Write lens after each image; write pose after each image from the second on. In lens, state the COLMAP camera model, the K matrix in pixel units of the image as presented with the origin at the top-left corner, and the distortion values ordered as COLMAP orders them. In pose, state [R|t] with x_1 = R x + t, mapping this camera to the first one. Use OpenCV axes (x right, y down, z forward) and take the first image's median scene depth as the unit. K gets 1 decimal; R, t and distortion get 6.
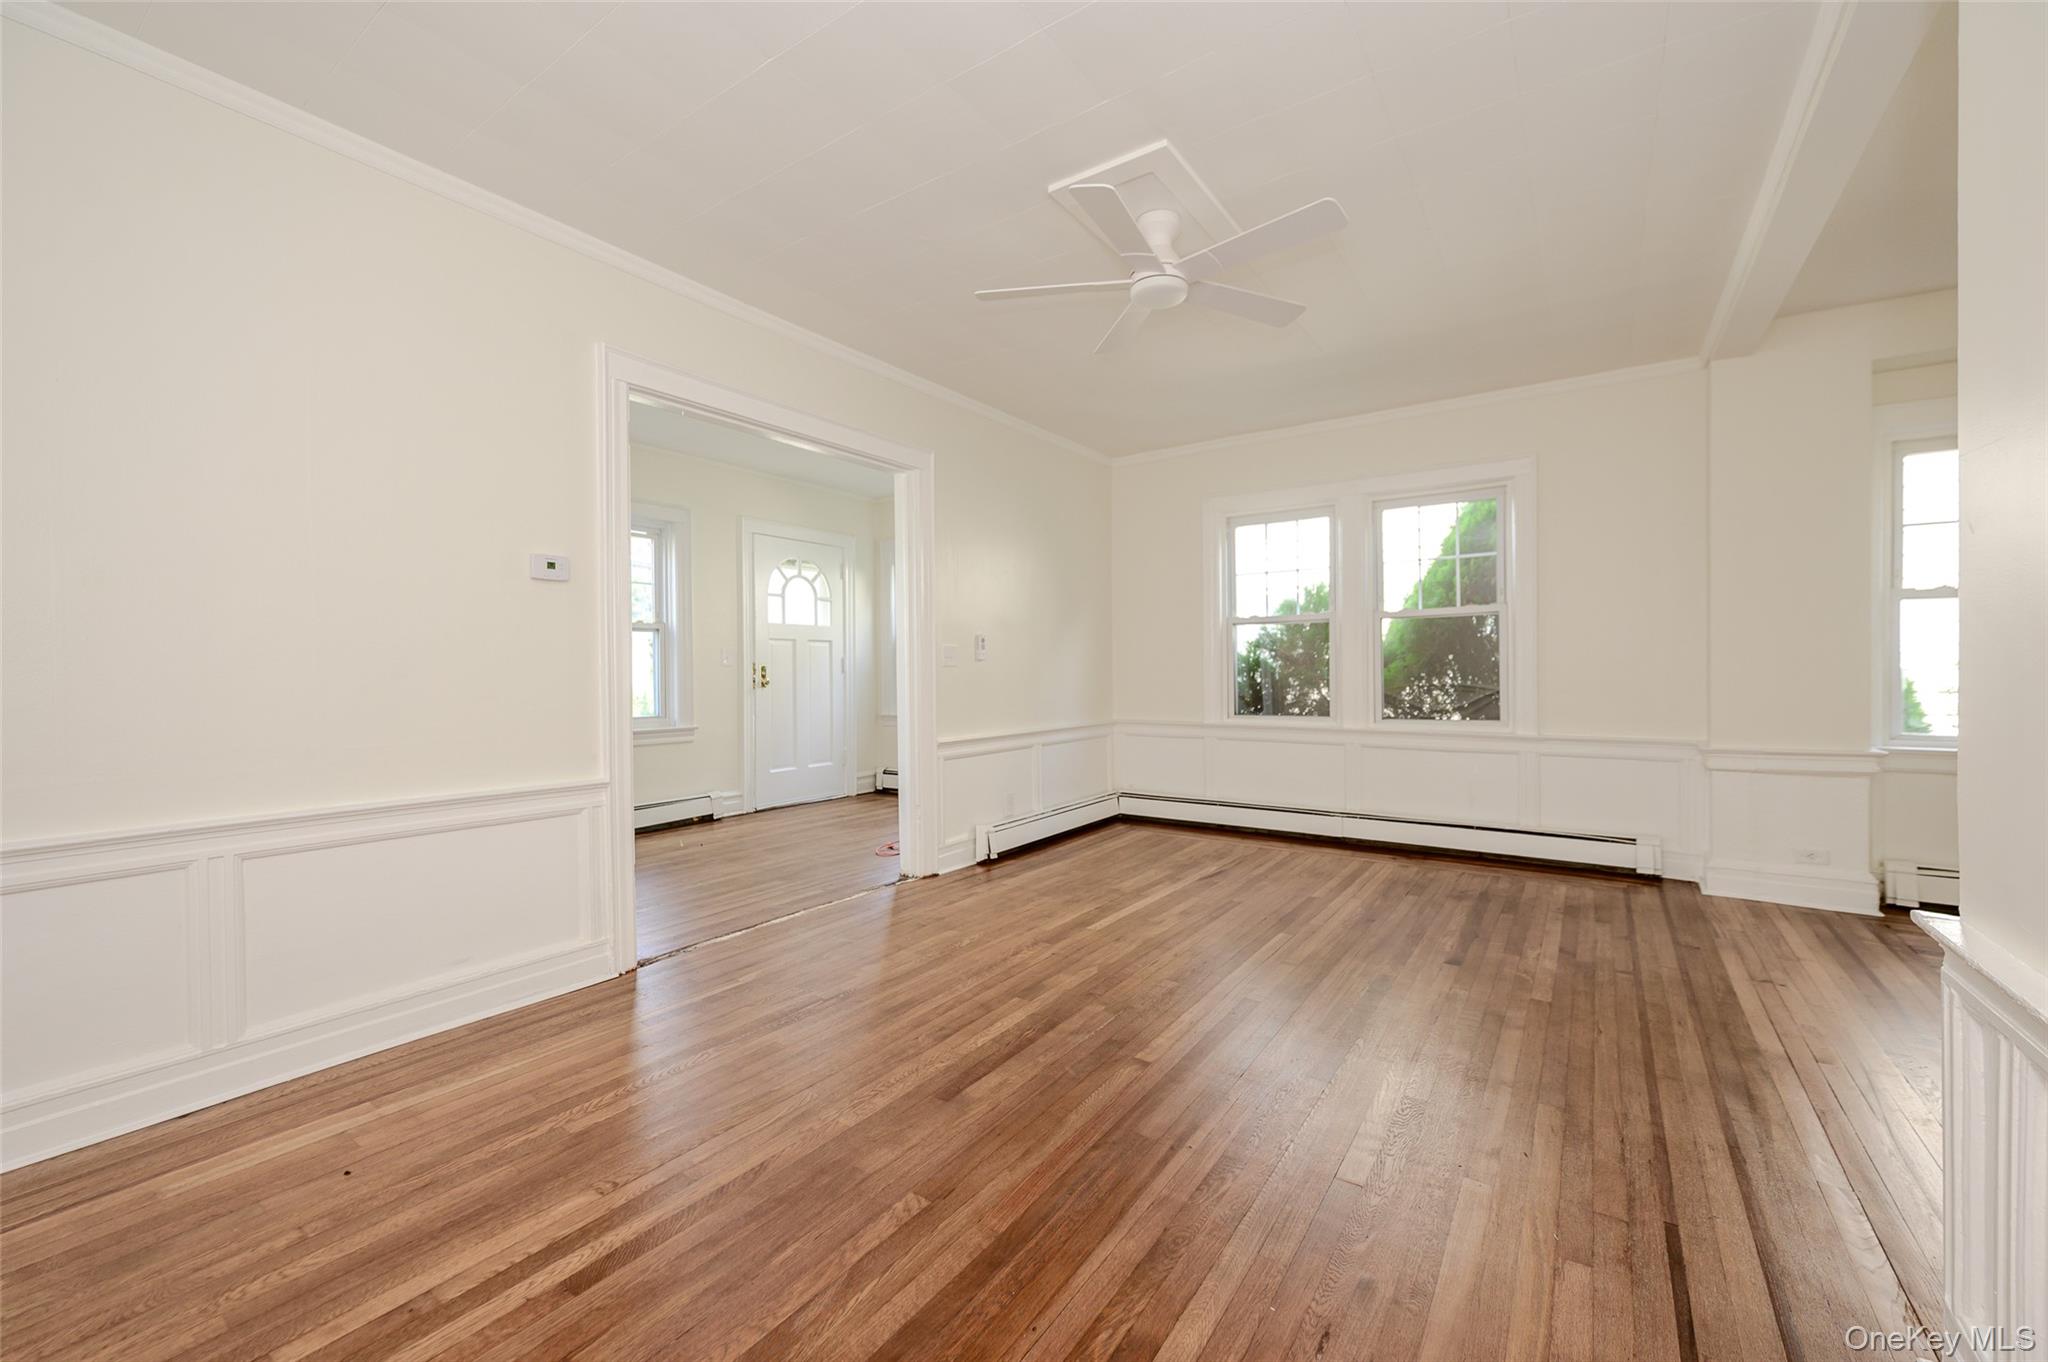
lens RADIAL K [[827.1, 0, 1020.3], [0, 827.1, 671.5], [0, 0, 1]] dist [-0.000843, -0.000069]
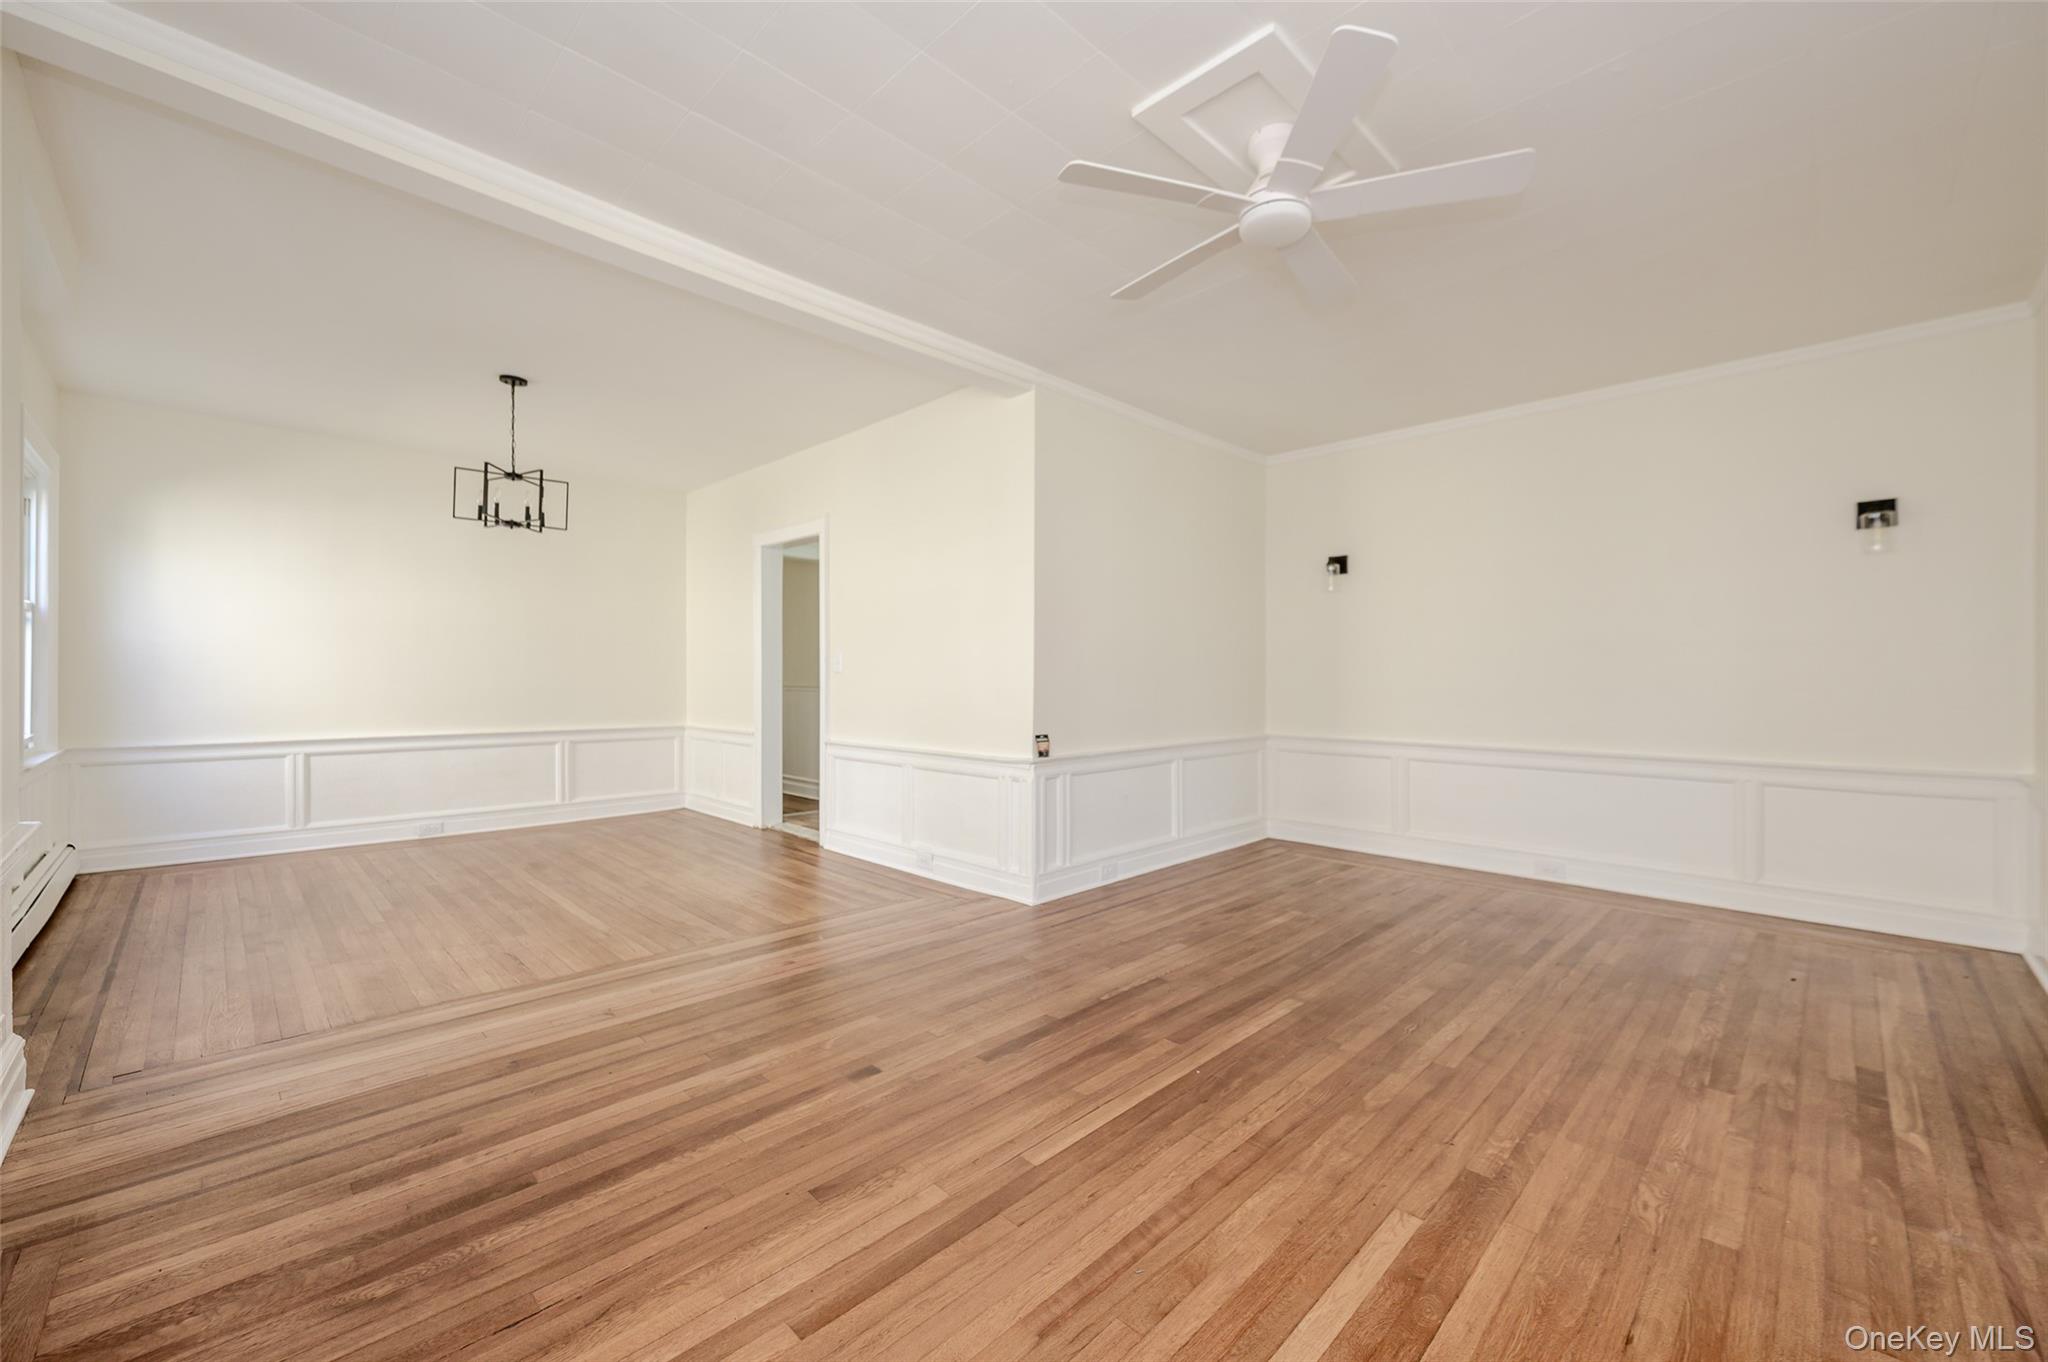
lens RADIAL K [[827.1, 0, 1023.0], [0, 827.1, 680.4], [0, 0, 1]] dist [-0.000843, -0.000069]
pose [[-0.985605, 0.003043, 0.169035, 0.209323], [0.004132, 0.999973, 0.006090, -0.006740], [-0.169012, 0.006700, -0.985591, 1.397965]]
